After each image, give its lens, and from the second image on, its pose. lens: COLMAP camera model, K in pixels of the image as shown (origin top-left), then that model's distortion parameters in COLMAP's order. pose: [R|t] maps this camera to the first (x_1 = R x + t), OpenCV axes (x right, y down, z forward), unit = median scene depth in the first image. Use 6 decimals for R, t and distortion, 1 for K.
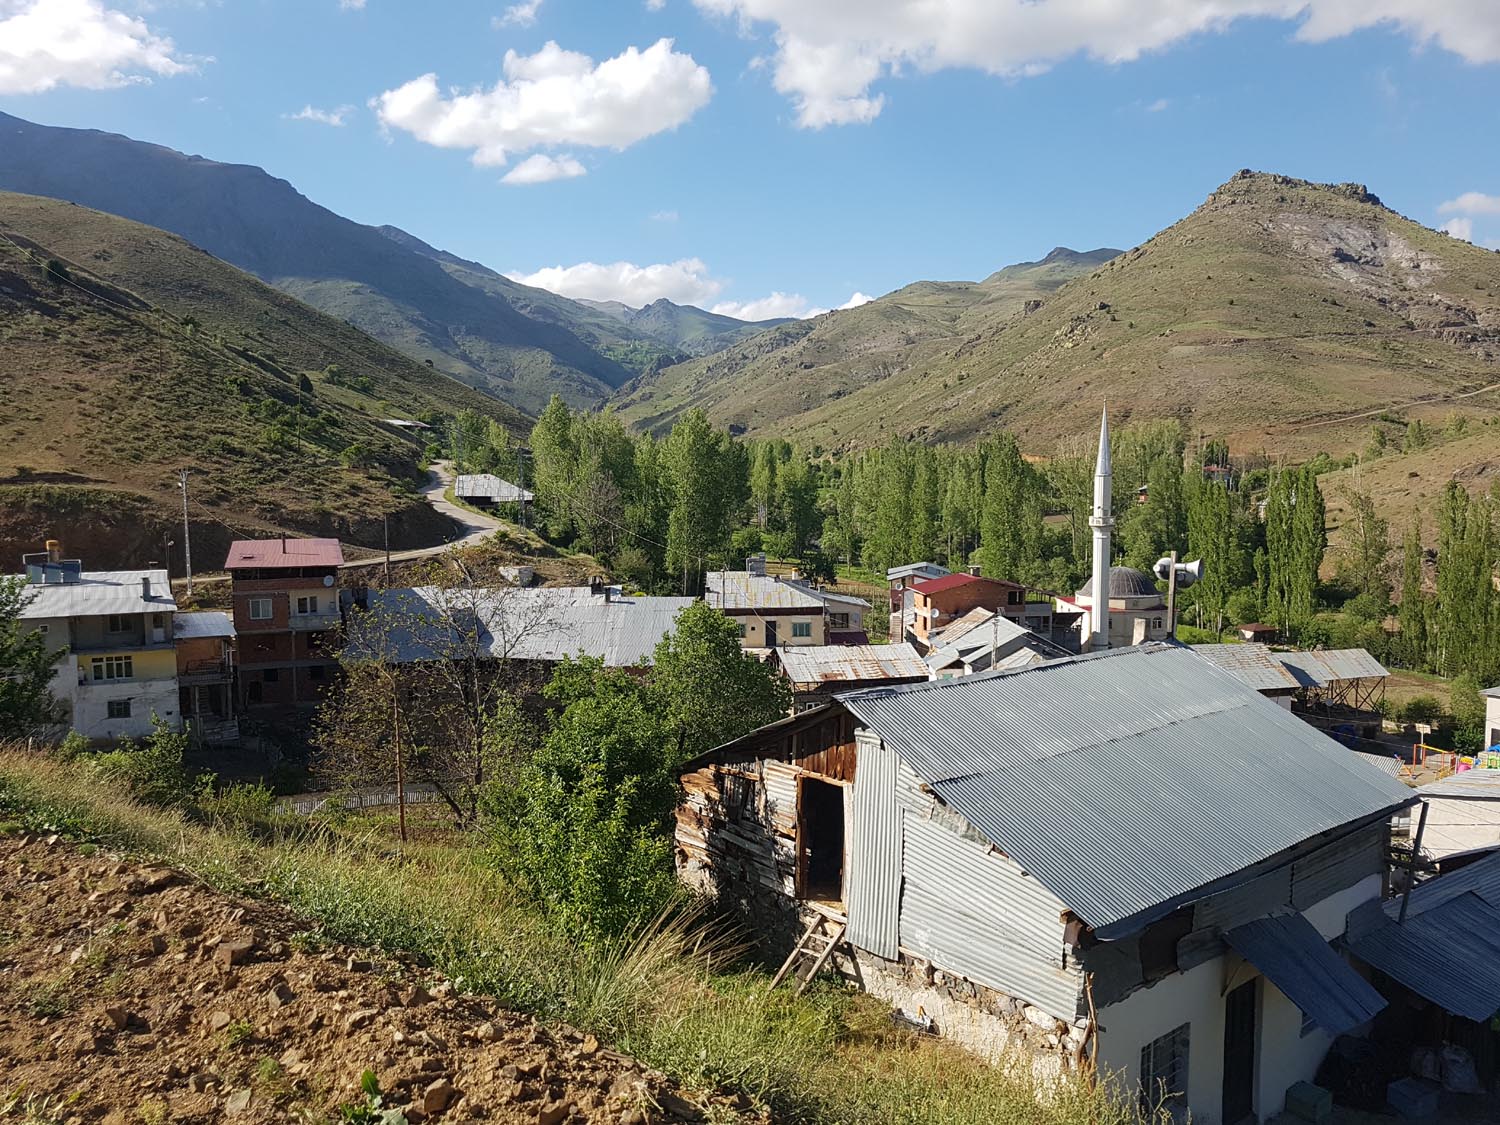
lens RADIAL K [[1173.9, 0, 749.3], [0, 1173.9, 590.4], [0, 0, 1]] dist [-0.003711, 0.004366]
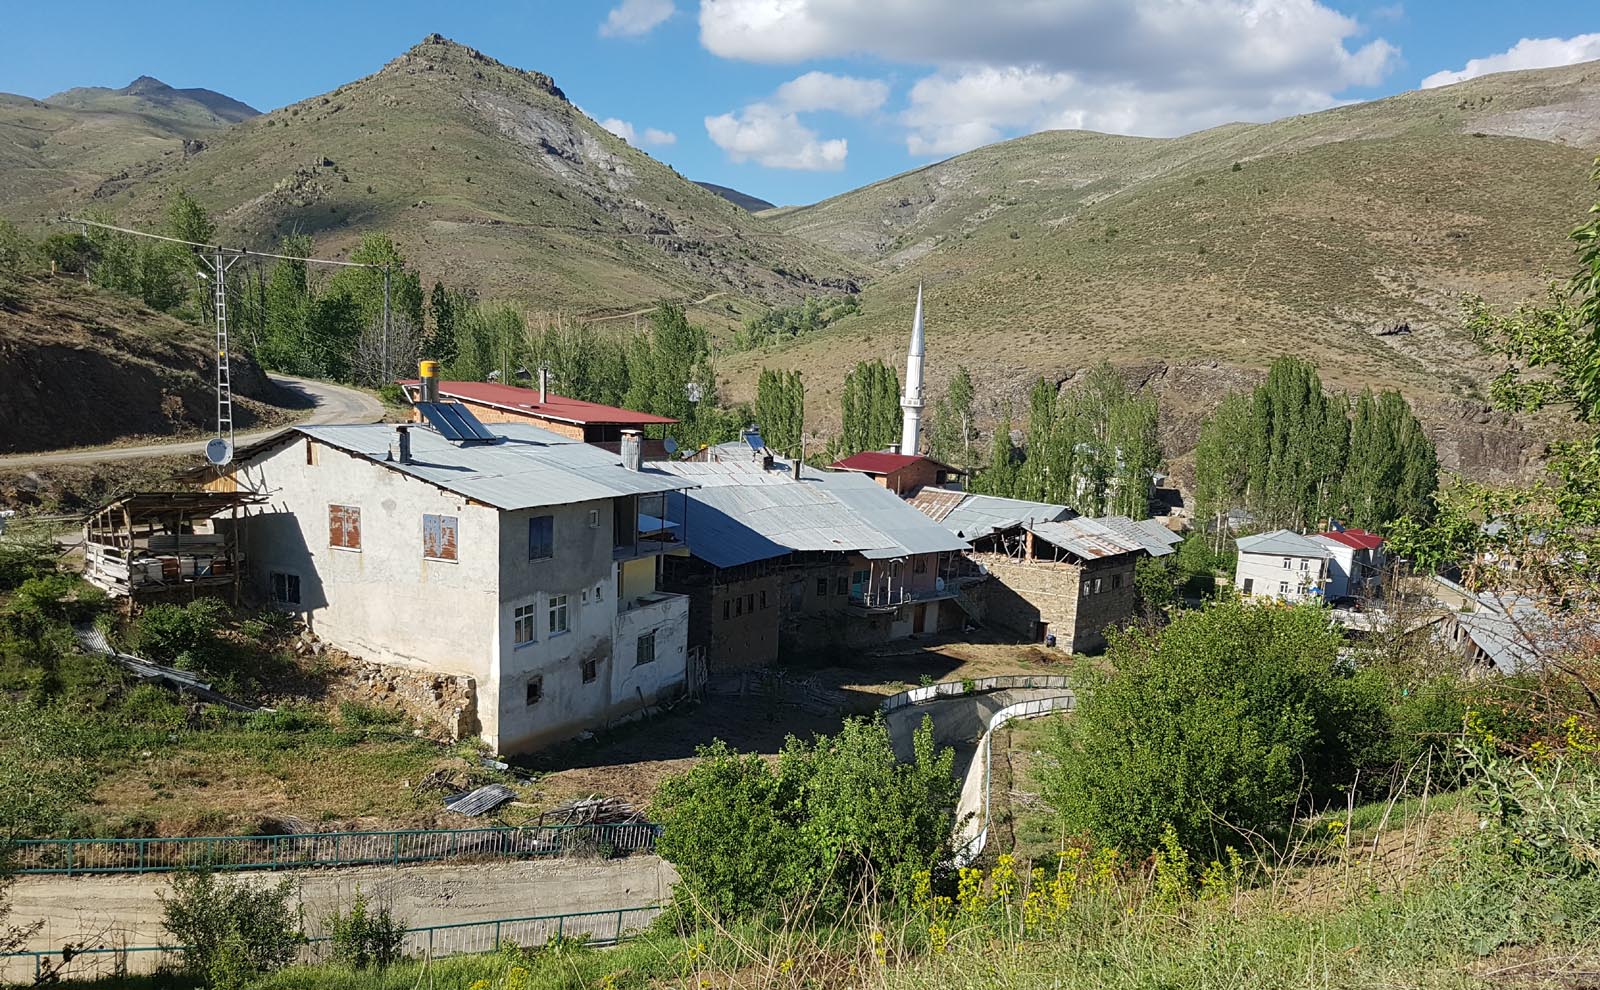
lens RADIAL K [[1274.7, 0, 798.2], [0, 1274.7, 622.4], [0, 0, 1]] dist [-0.030312, 0.033315]
pose [[0.744981, -0.080207, 0.662247, -0.092359], [0.013067, 0.994310, 0.105725, 0.002781], [-0.666958, -0.070109, 0.741790, 0.046175]]
